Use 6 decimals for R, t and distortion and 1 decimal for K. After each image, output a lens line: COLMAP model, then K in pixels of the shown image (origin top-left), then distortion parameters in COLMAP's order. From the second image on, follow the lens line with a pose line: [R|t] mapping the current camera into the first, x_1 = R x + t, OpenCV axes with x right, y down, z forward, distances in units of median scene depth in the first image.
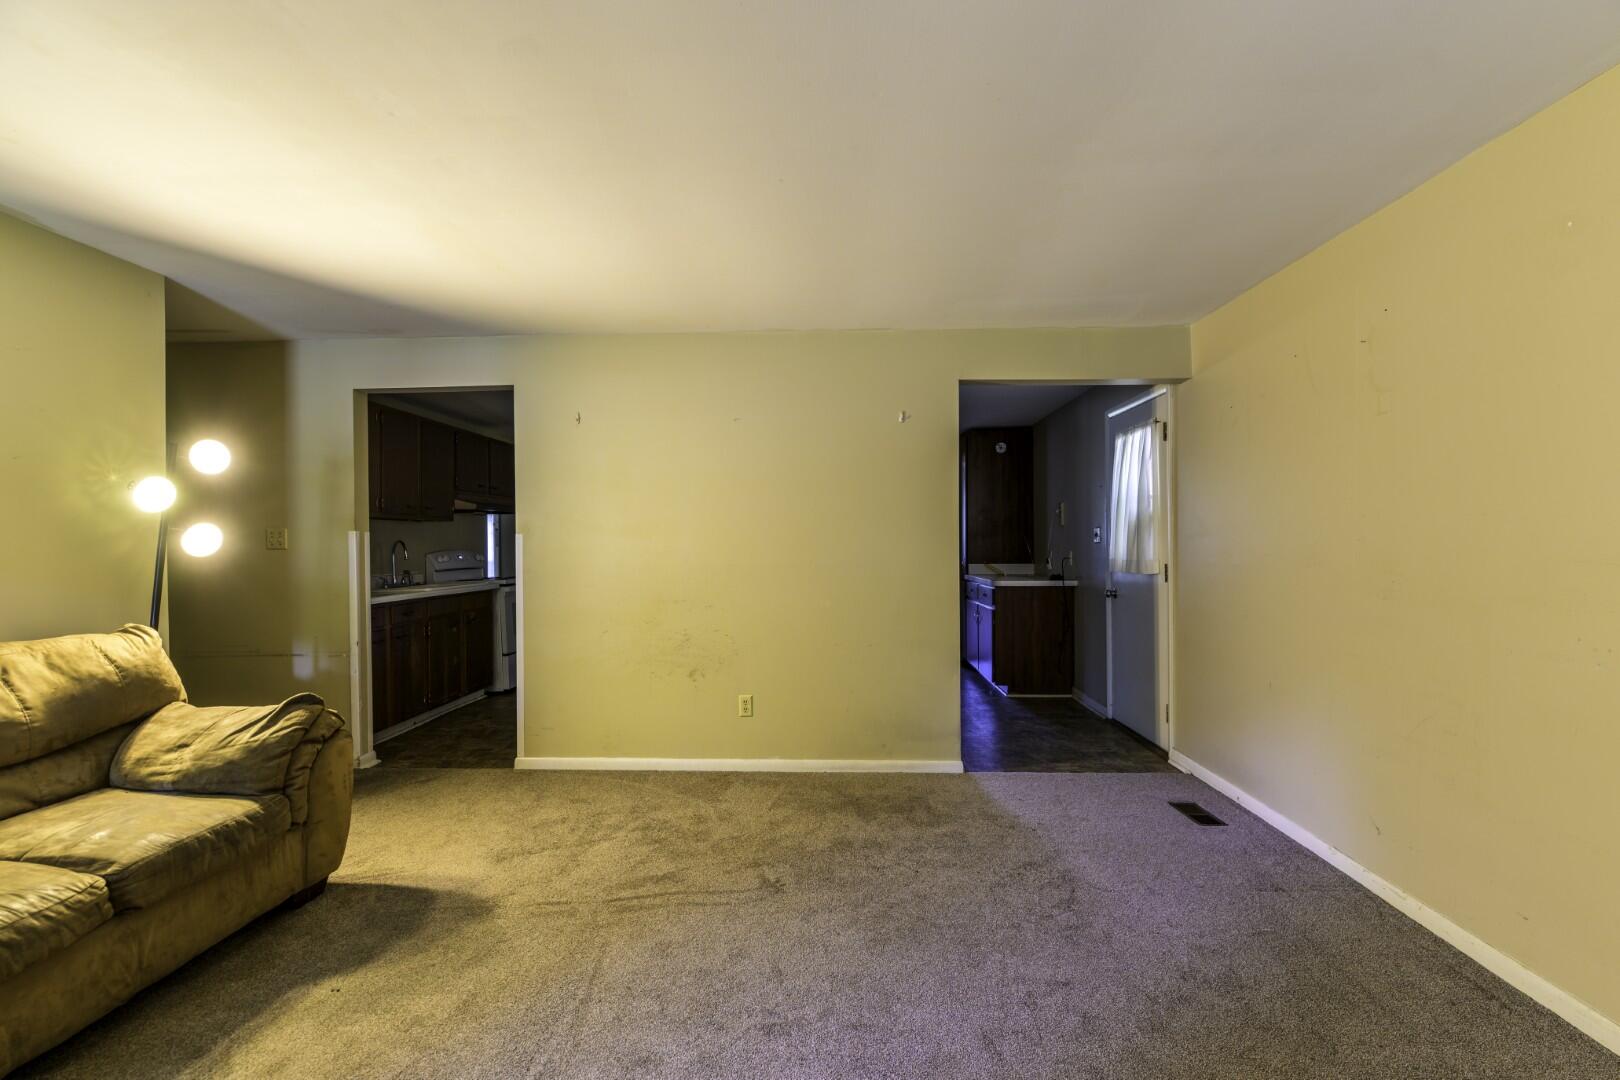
lens RADIAL K [[706.2, 0, 814.9], [0, 706.2, 546.8], [0, 0, 1]] dist [-0.003532, -0.005307]
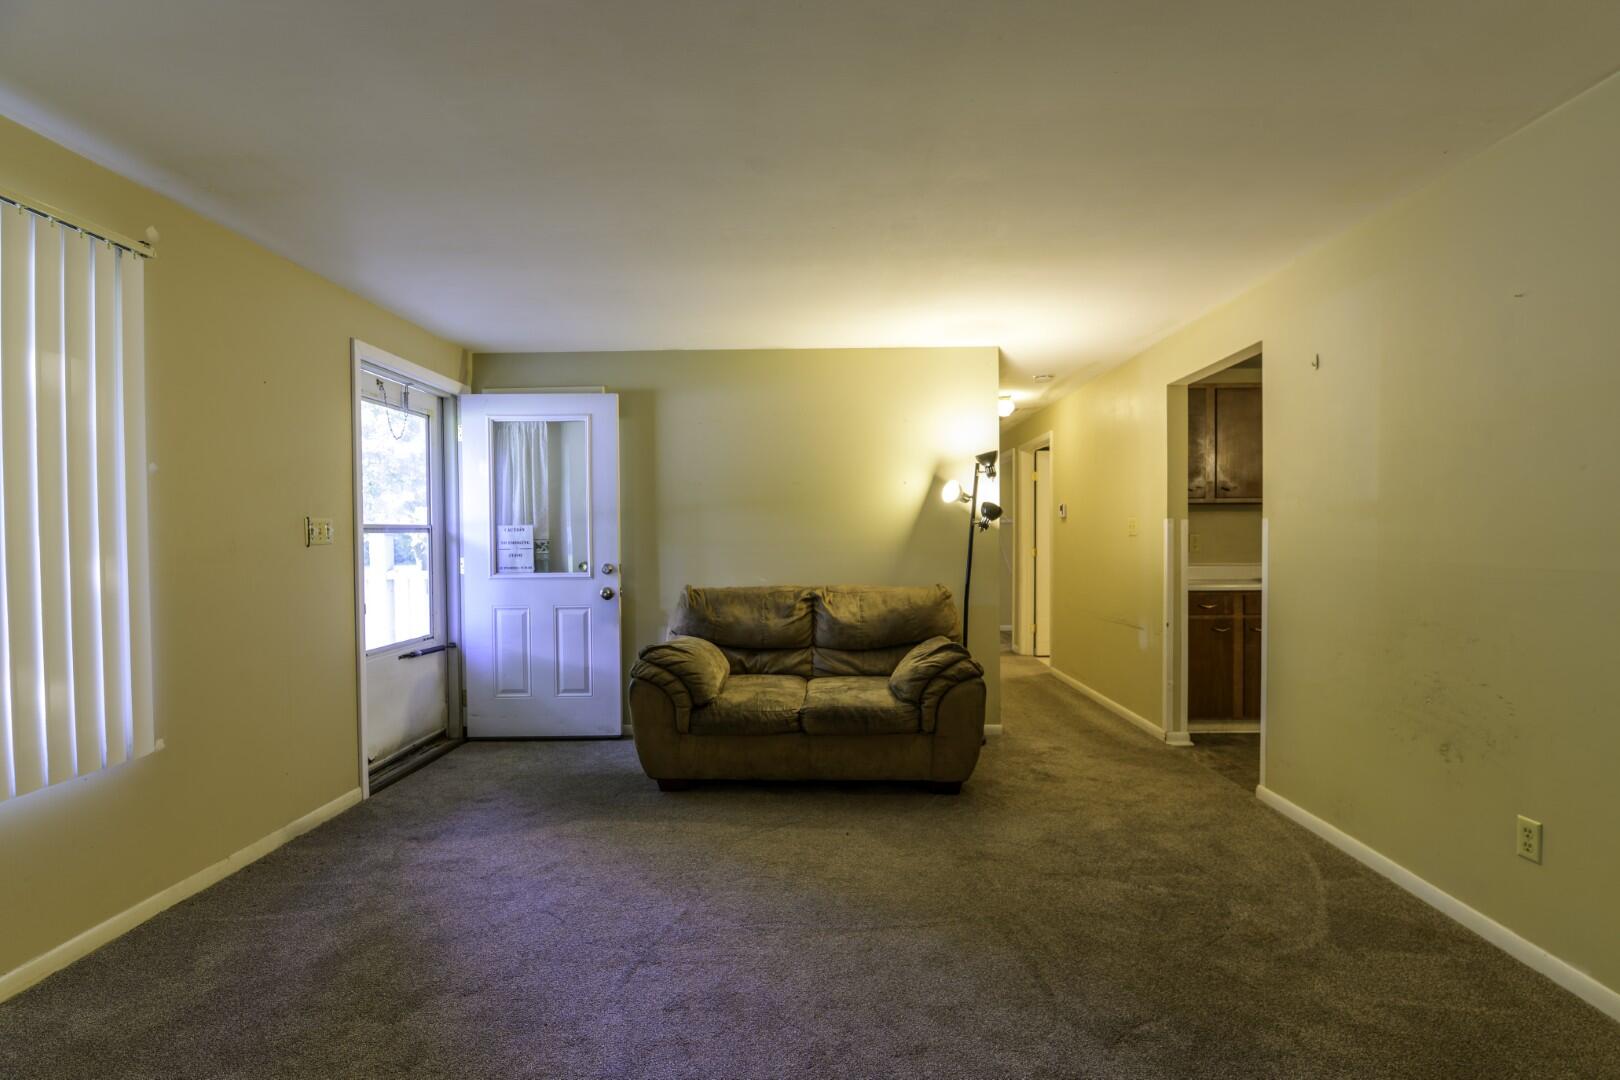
lens RADIAL K [[706.2, 0, 815.6], [0, 706.2, 538.0], [0, 0, 1]] dist [-0.003532, -0.005307]
pose [[0.015456, 0.008951, -0.999840, 0.514498], [0.002392, 0.999957, 0.008989, -0.005192], [0.999878, -0.002530, 0.015434, 0.584079]]
